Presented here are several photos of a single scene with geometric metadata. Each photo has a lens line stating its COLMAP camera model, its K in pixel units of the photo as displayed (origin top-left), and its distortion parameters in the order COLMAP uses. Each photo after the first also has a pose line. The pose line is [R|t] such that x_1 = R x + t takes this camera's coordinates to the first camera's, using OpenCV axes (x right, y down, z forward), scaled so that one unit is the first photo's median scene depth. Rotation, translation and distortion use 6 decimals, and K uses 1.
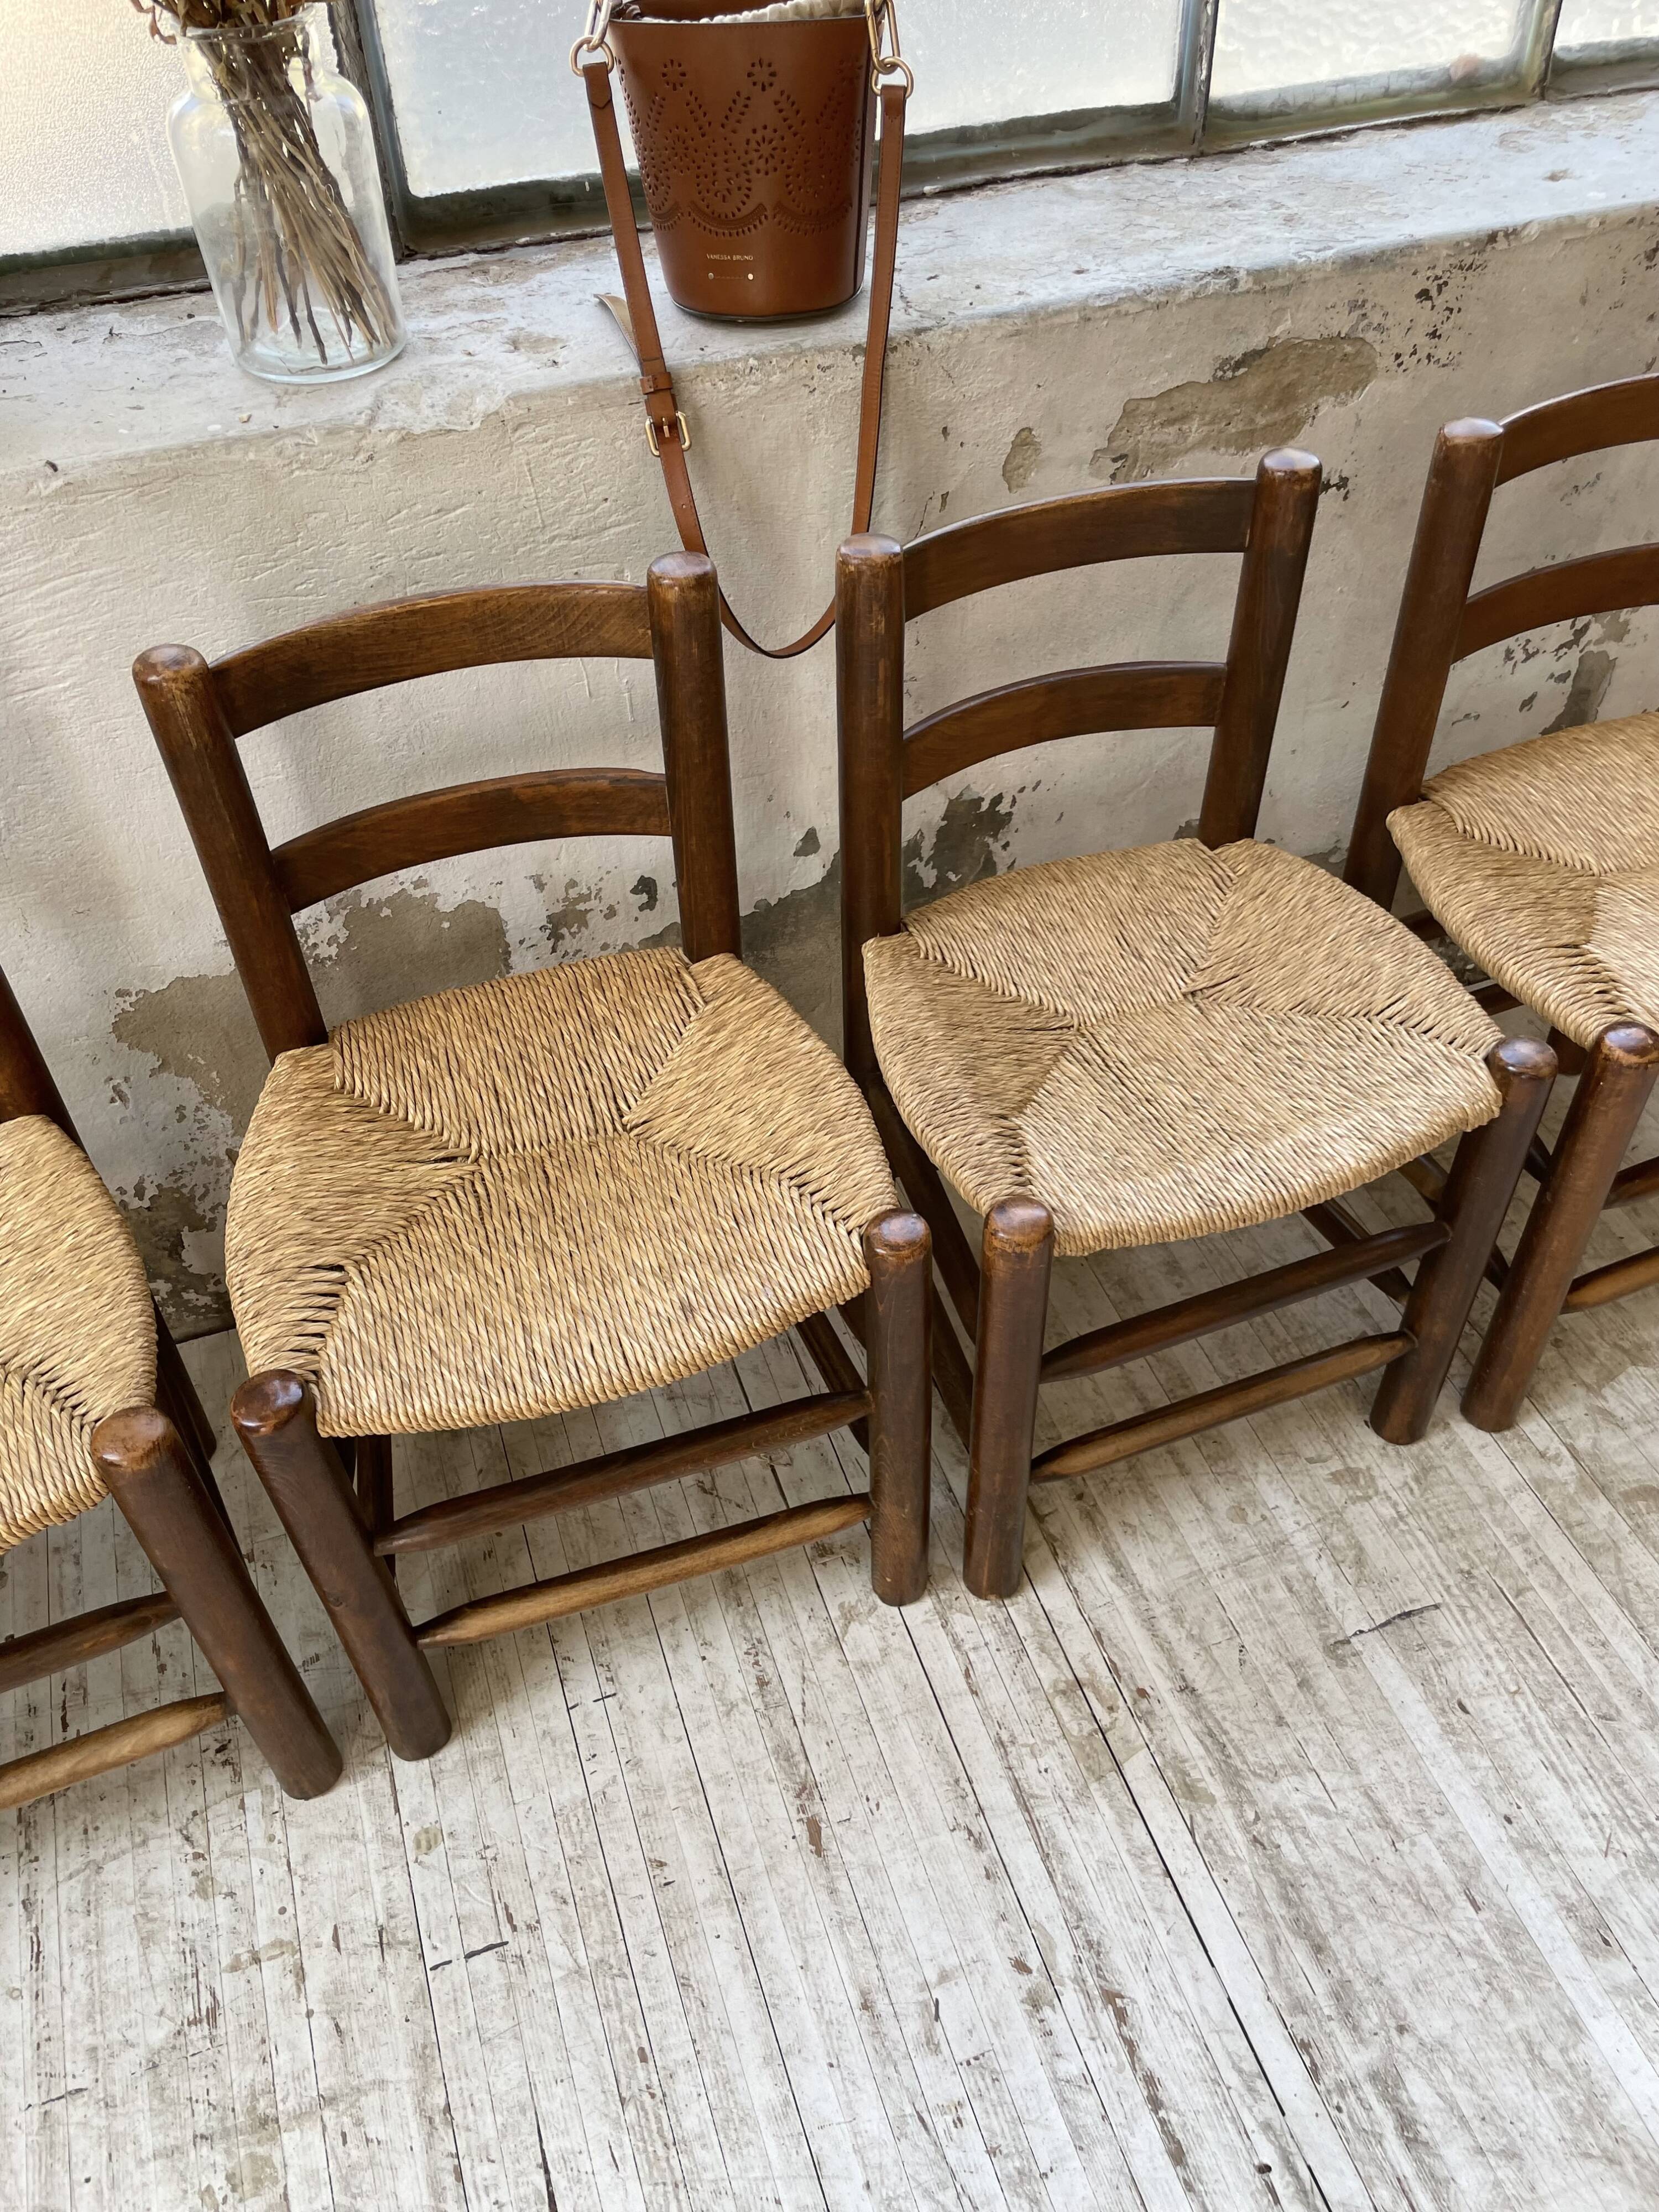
lens RADIAL K [[1687.7, 0, 850.9], [0, 1687.7, 1110.9], [0, 0, 1]] dist [0.082772, -0.120886]
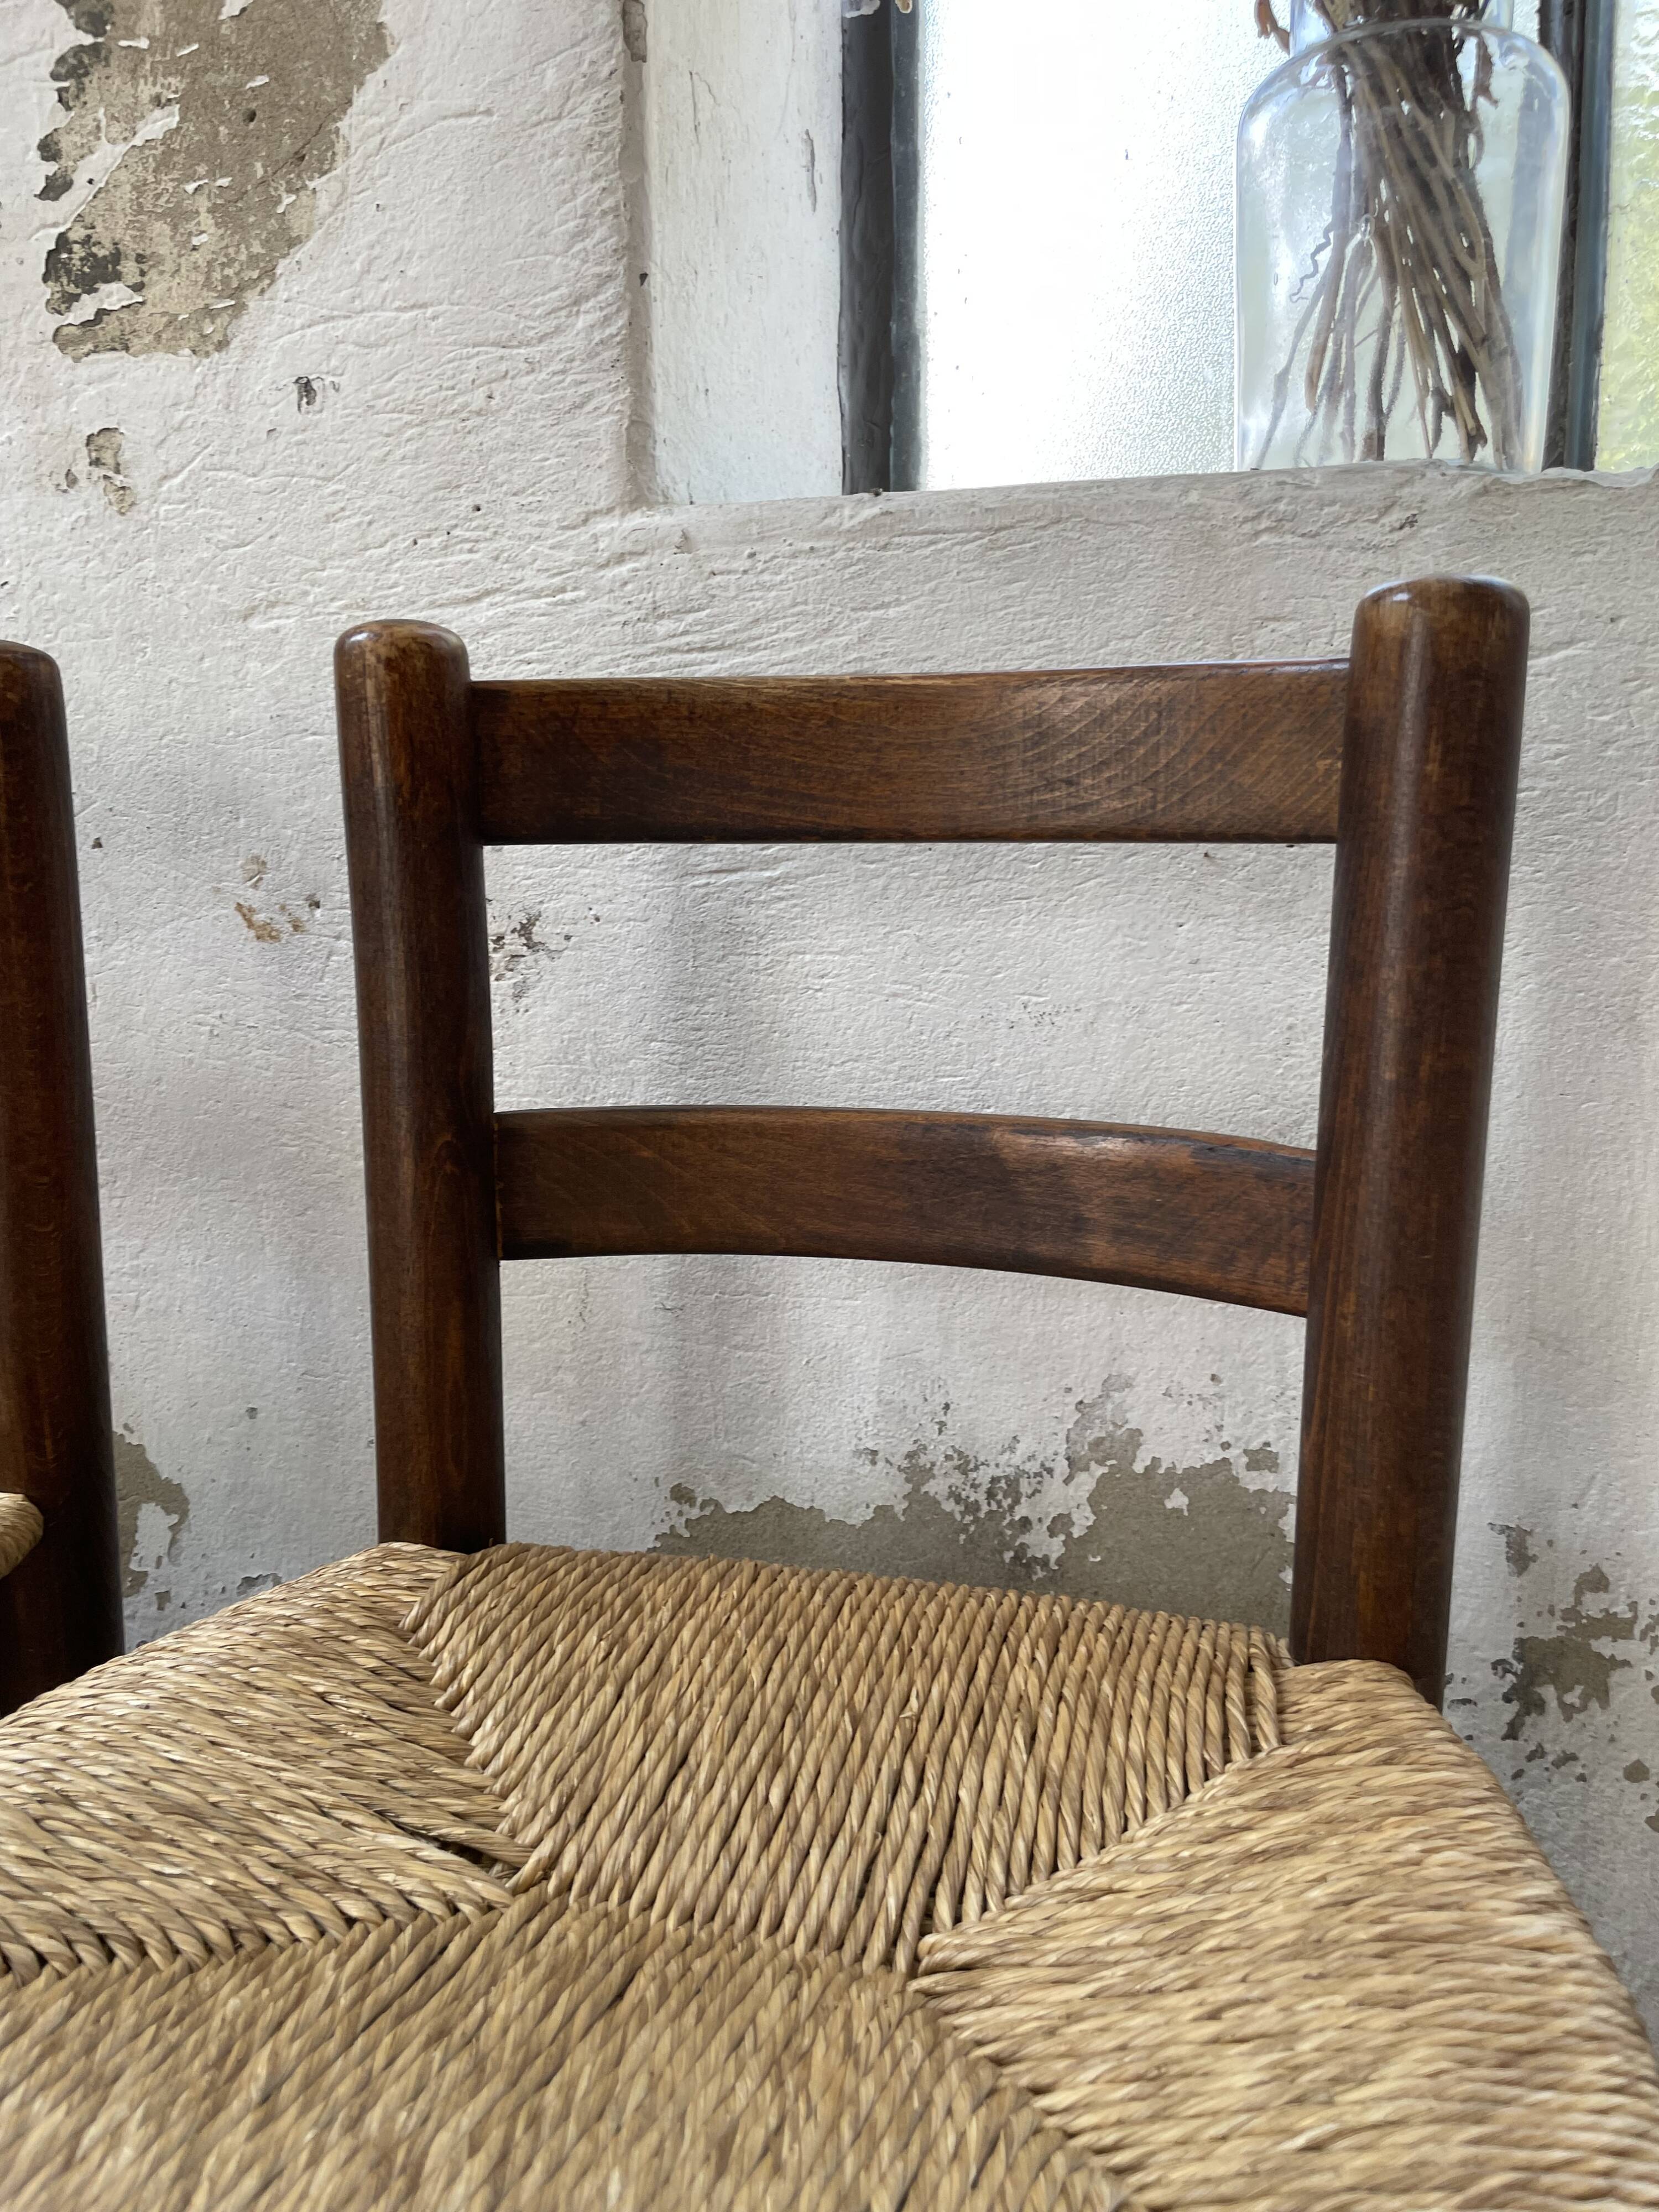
lens RADIAL K [[1687.7, 0, 846.9], [0, 1687.7, 1119.4], [0, 0, 1]] dist [0.082772, -0.120886]
pose [[0.807361, 0.114697, -0.578803, -0.092527], [-0.425756, 0.792395, -0.436856, 0.056625], [0.408534, 0.599129, 0.688581, 0.640605]]
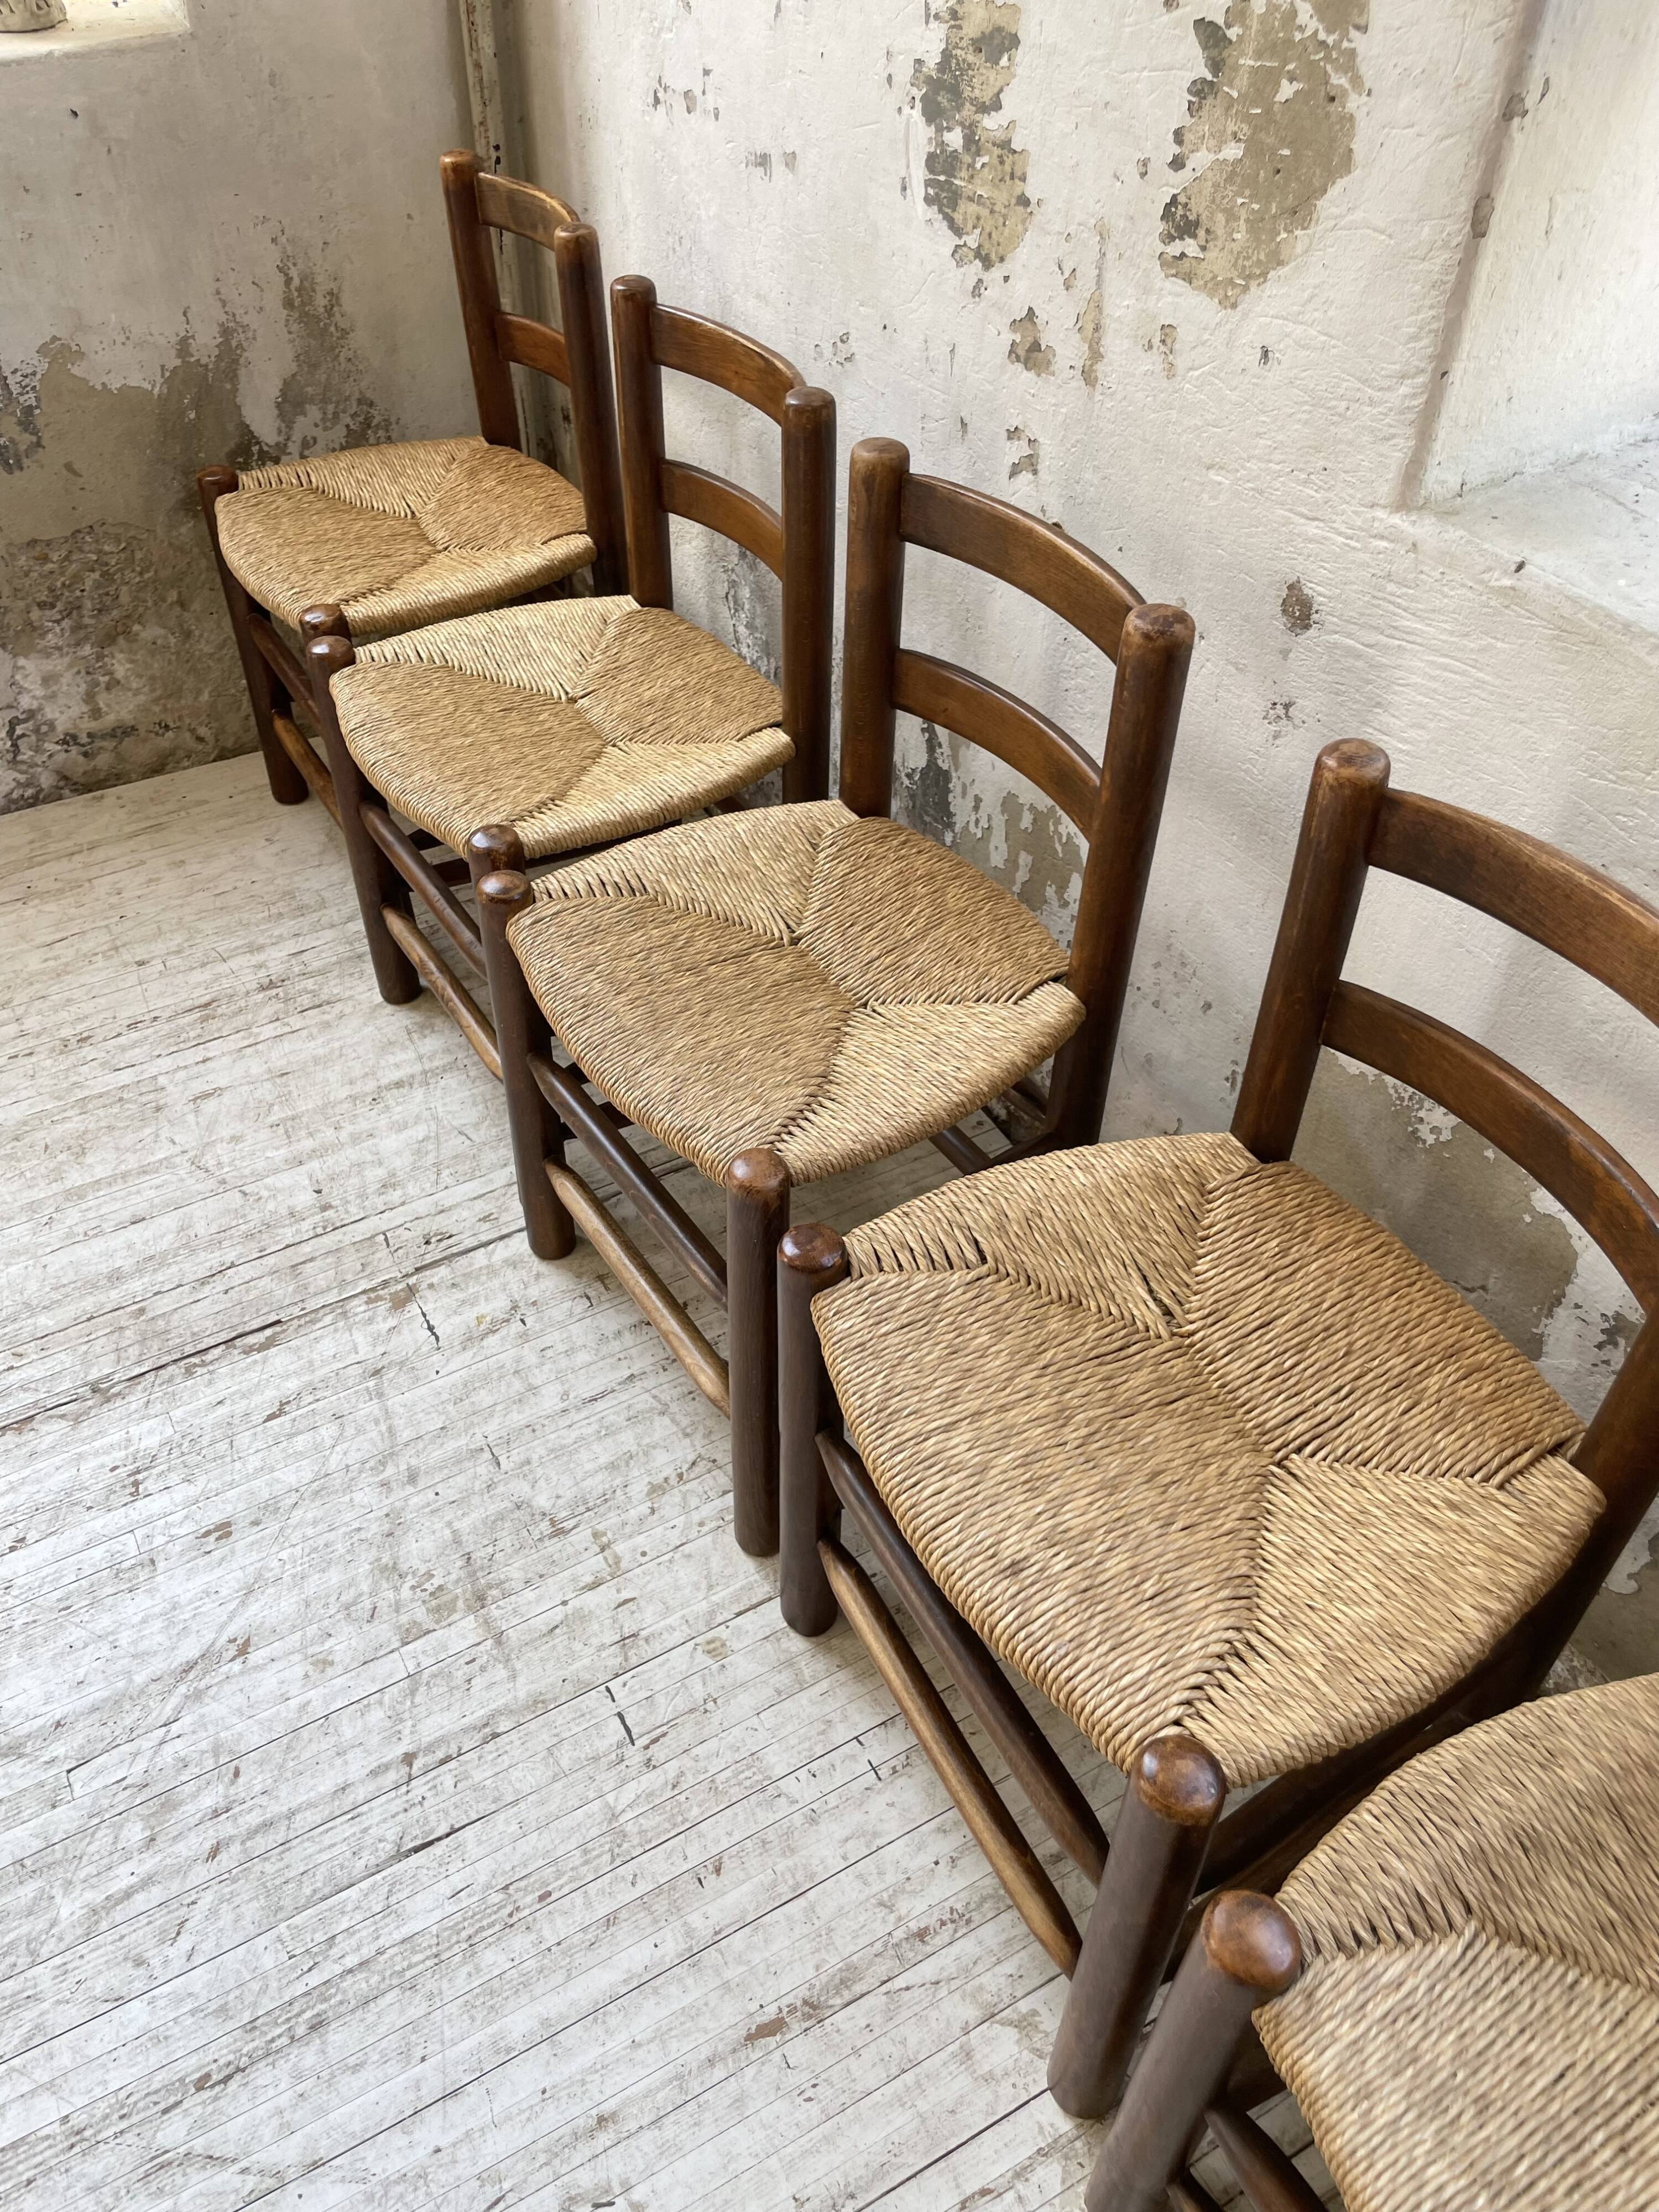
lens RADIAL K [[1687.7, 0, 807.9], [0, 1687.7, 1094.5], [0, 0, 1]] dist [0.082772, -0.120886]
pose [[0.164556, 0.682440, -0.712177, 0.311349], [-0.701604, 0.588482, 0.401797, -0.275720], [0.693306, 0.433548, 0.575641, 0.271871]]
